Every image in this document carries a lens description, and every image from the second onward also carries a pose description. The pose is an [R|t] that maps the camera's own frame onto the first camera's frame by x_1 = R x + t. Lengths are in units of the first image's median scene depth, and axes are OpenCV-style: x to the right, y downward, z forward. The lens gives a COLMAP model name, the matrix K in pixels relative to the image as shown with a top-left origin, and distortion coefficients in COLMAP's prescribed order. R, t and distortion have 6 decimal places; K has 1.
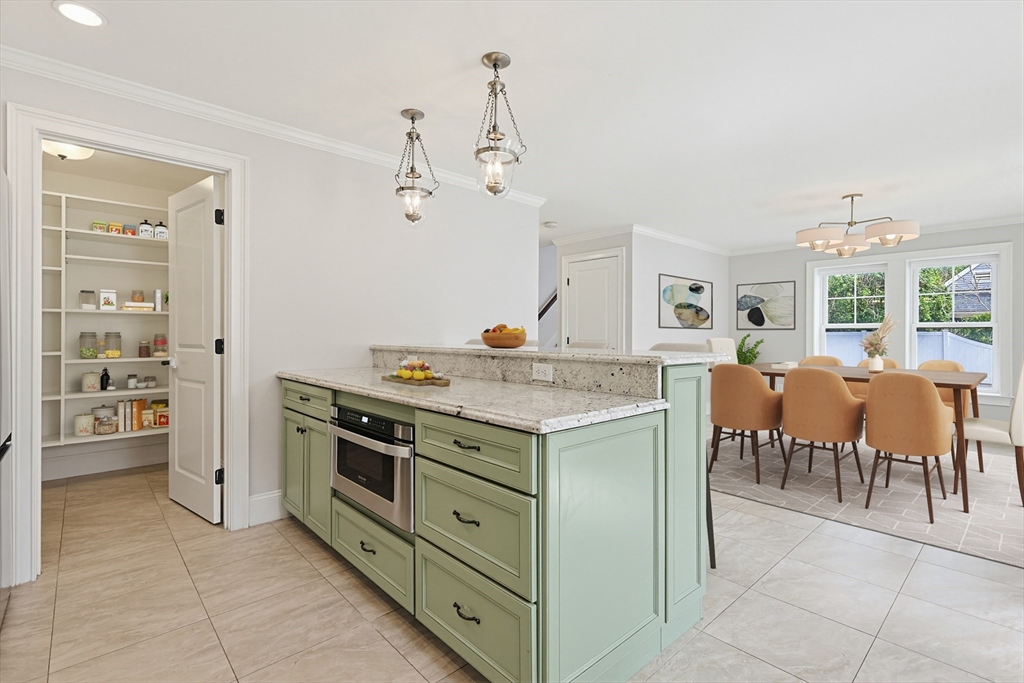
lens RADIAL K [[473.7, 0, 511.7], [0, 473.7, 337.0], [0, 0, 1]] dist [0.001353, -0.000005]
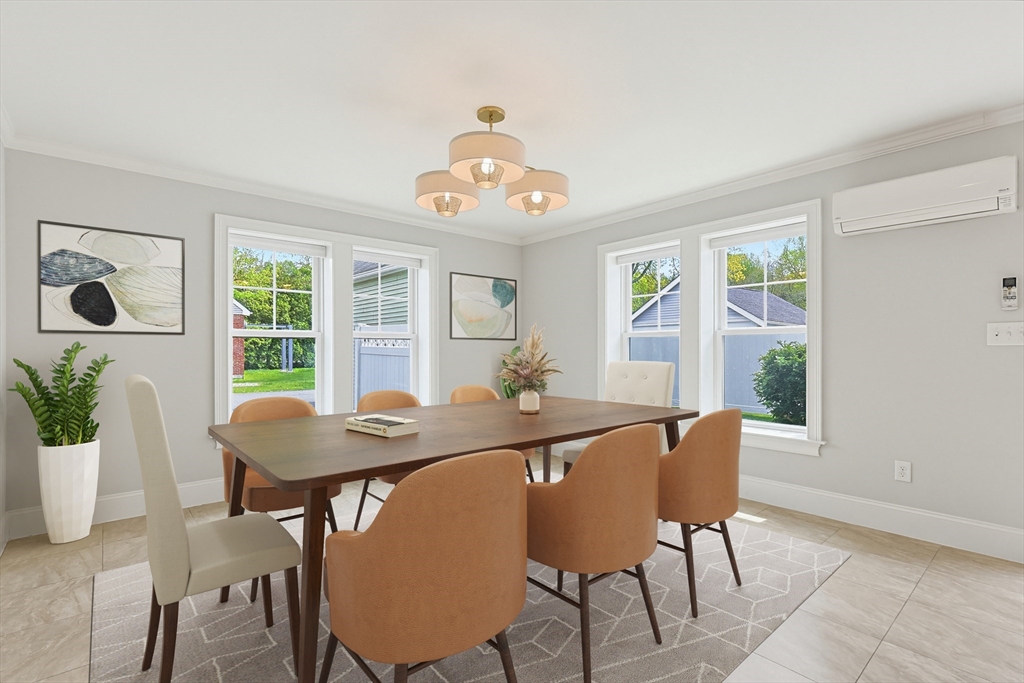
lens RADIAL K [[473.7, 0, 511.2], [0, 473.7, 343.3], [0, 0, 1]] dist [0.001353, -0.000005]
pose [[0.039421, -0.004579, 0.999212, 0.093688], [0.004933, 0.999978, 0.004388, -0.006314], [-0.999210, 0.004756, 0.039443, 0.604986]]
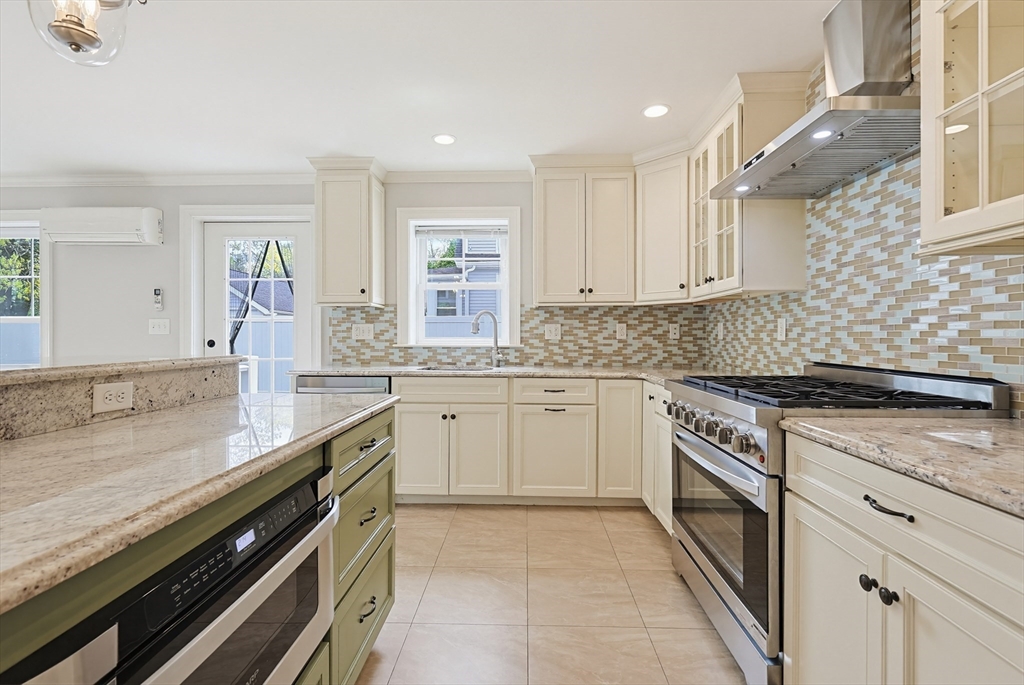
lens RADIAL K [[473.7, 0, 511.7], [0, 473.7, 336.9], [0, 0, 1]] dist [0.001353, -0.000005]
pose [[-0.719718, -0.005942, 0.694241, -0.219582], [0.000745, 0.999956, 0.009331, -0.002778], [-0.694266, 0.007232, -0.719682, 0.324509]]
